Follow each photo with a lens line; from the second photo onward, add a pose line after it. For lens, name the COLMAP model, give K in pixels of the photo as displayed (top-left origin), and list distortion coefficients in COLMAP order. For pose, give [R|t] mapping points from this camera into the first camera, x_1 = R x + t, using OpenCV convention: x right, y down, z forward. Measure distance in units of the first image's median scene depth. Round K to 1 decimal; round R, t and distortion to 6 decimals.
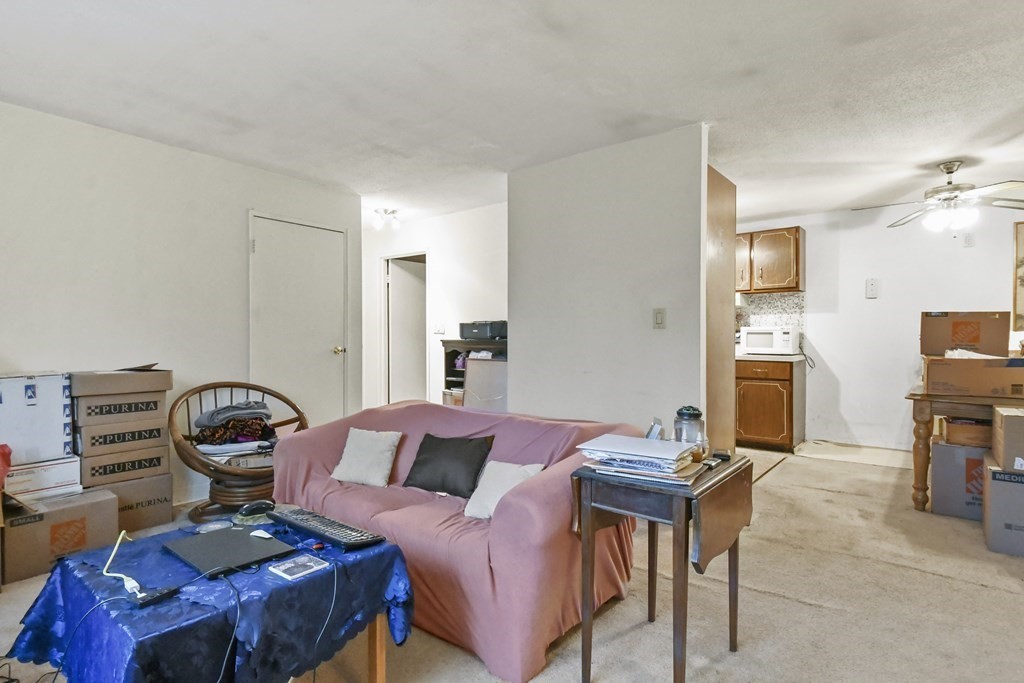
lens RADIAL K [[514.5, 0, 512.0], [0, 514.5, 341.5], [0, 0, 1]] dist [0.002797, 0.000460]
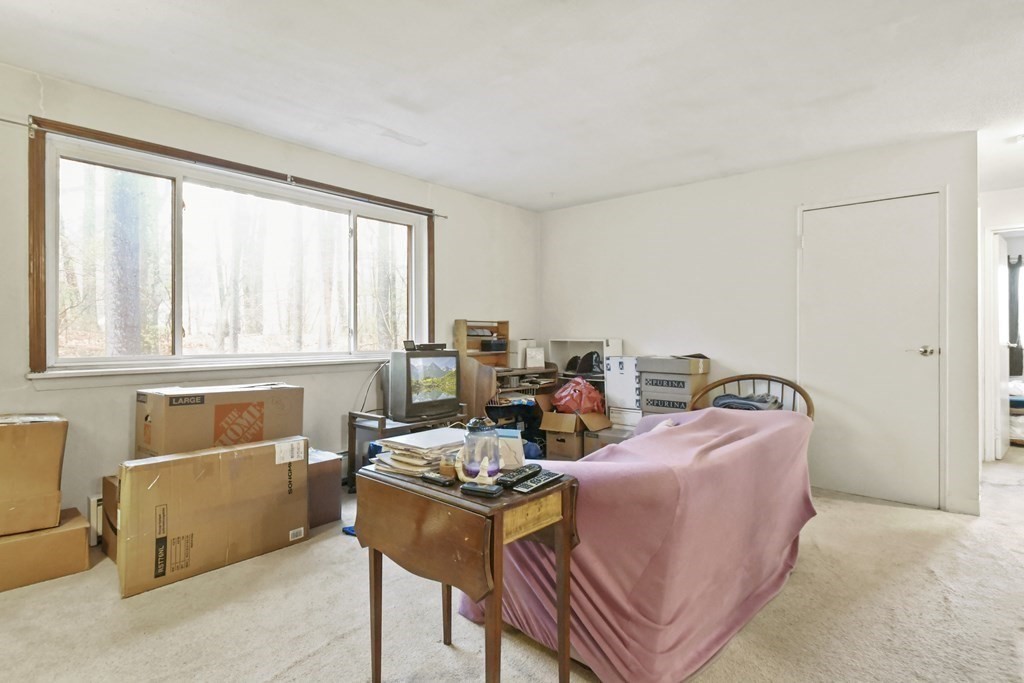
lens RADIAL K [[512.4, 0, 512.3], [0, 512.4, 332.1], [0, 0, 1]] dist [0.002447, 0.000448]
pose [[-0.048292, -0.001121, -0.998833, 0.411389], [-0.005650, 0.999984, -0.000849, -0.005059], [0.998817, 0.005602, -0.048297, 0.390357]]
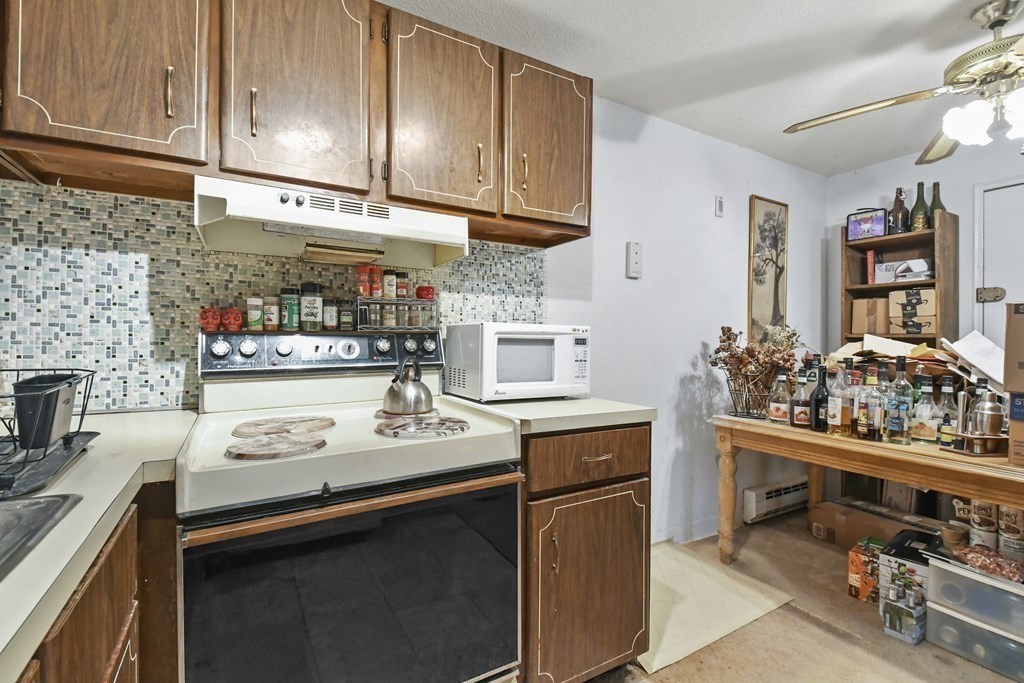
lens RADIAL K [[442.9, 0, 487.0], [0, 442.9, 343.7], [0, 0, 1]] dist [0.000534, -0.000153]
pose [[0.376848, -0.002058, 0.926273, 0.197488], [0.000643, 0.999998, 0.001960, -0.015514], [-0.926275, -0.000143, 0.376848, 0.941938]]
